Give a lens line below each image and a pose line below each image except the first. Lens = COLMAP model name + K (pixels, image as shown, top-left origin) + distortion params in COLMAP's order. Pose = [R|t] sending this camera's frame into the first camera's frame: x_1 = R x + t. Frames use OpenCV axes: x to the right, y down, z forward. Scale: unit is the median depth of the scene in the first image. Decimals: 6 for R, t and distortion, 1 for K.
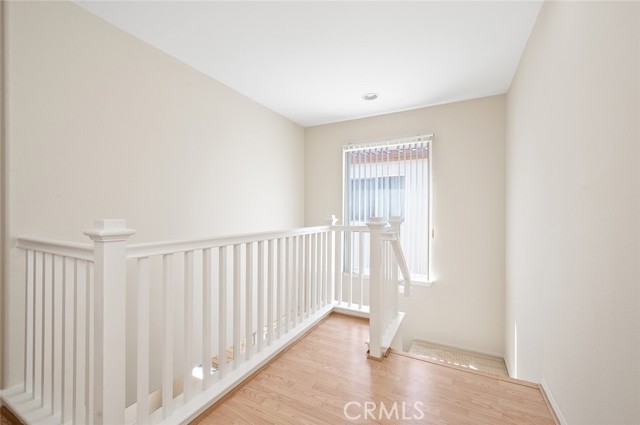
lens RADIAL K [[258.6, 0, 308.4], [0, 258.6, 213.3], [0, 0, 1]] dist [-0.001480, 0.000512]
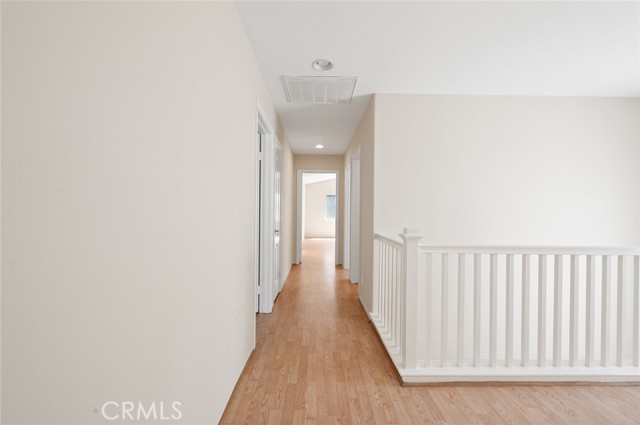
lens RADIAL K [[258.6, 0, 319.6], [0, 258.6, 212.5], [0, 0, 1]] dist [-0.001480, 0.000512]
pose [[0.468421, 0.004592, -0.883493, 0.312635], [-0.003771, 0.999988, 0.003198, -0.057432], [0.883497, 0.001834, 0.468433, -0.226303]]
